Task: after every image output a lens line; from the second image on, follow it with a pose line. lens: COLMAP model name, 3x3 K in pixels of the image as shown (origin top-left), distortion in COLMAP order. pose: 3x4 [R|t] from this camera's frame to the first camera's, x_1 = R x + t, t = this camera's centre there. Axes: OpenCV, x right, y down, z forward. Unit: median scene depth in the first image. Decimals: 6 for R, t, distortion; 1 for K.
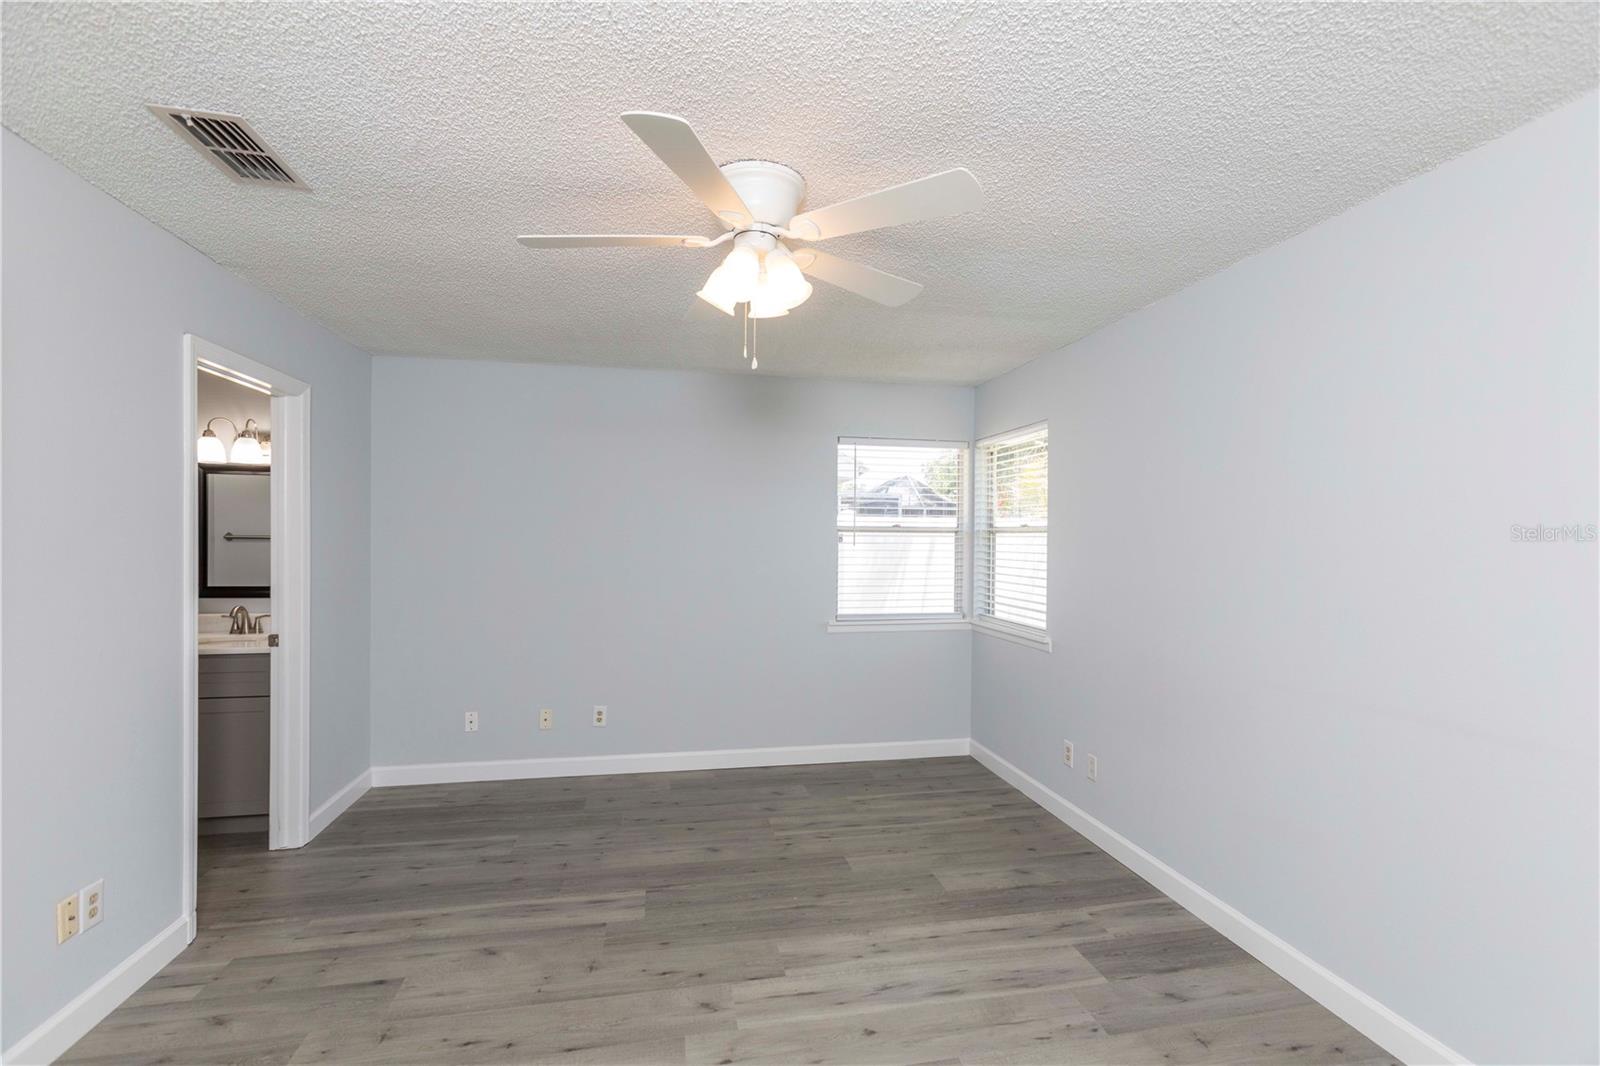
lens RADIAL K [[708.8, 0, 795.0], [0, 708.8, 537.5], [0, 0, 1]] dist [-0.011882, 0.012083]
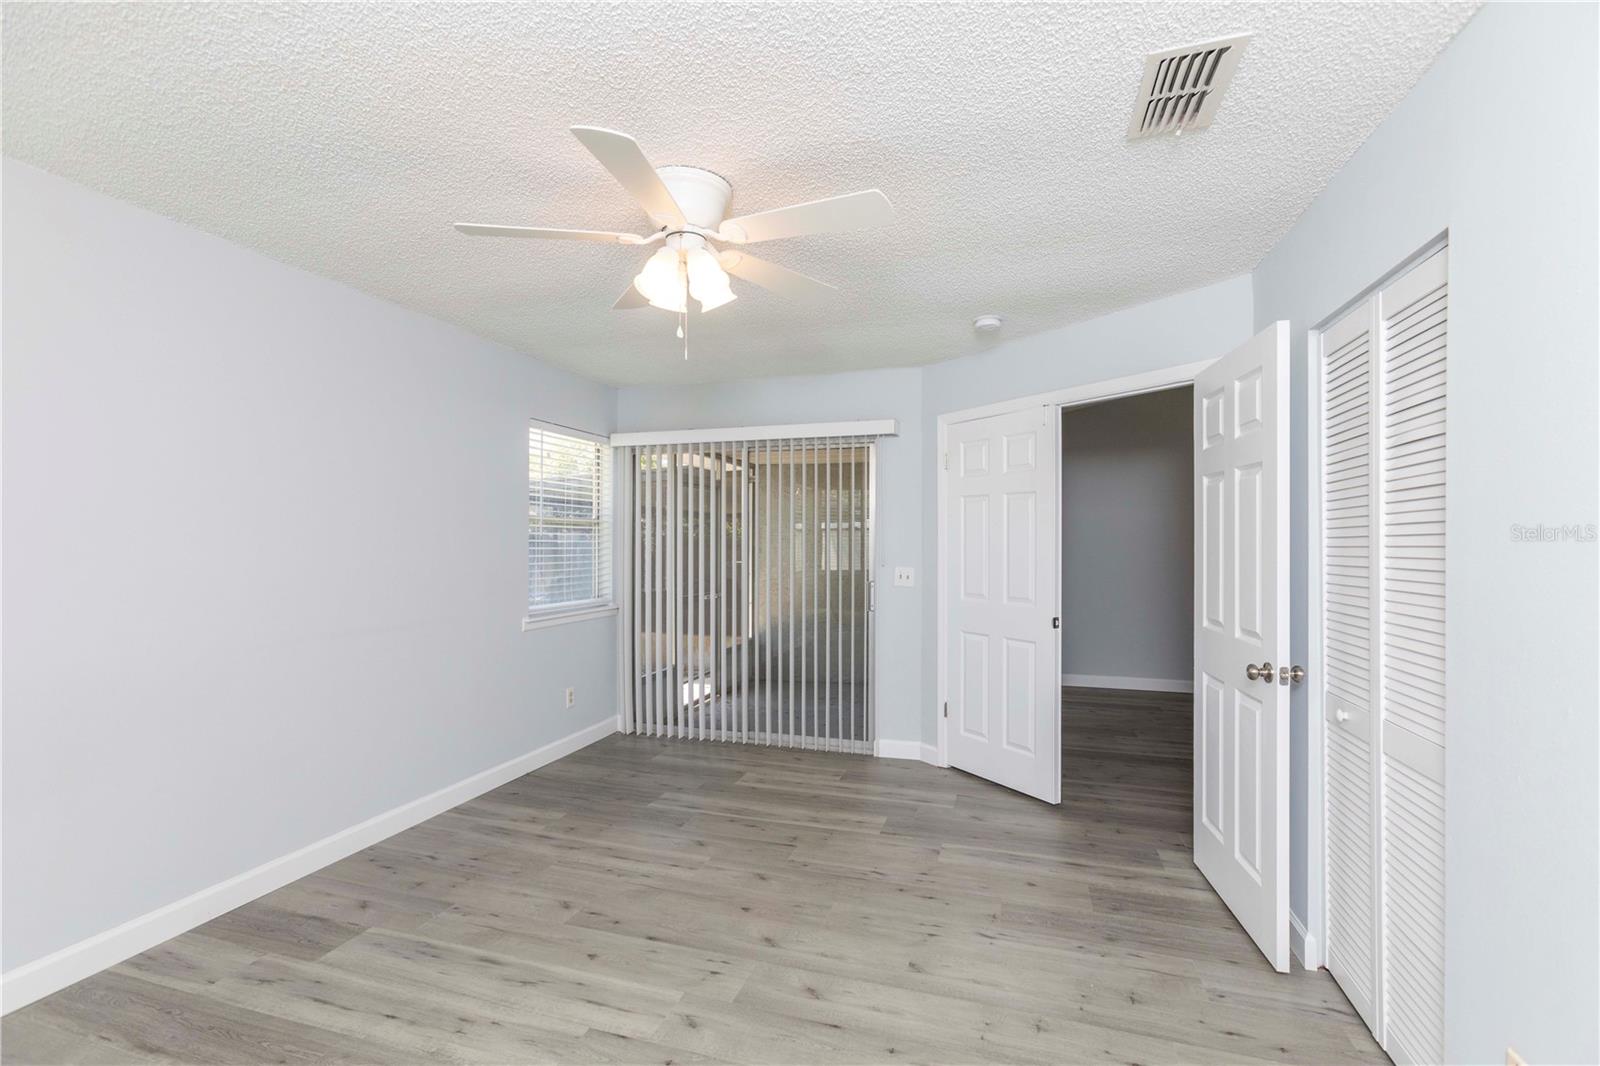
lens RADIAL K [[708.8, 0, 795.0], [0, 708.8, 537.5], [0, 0, 1]] dist [-0.011882, 0.012083]
pose [[-0.878519, -0.005609, 0.477674, -0.621149], [-0.009670, 0.999935, -0.006044, 0.031896], [-0.477609, -0.009929, -0.878516, 1.601844]]
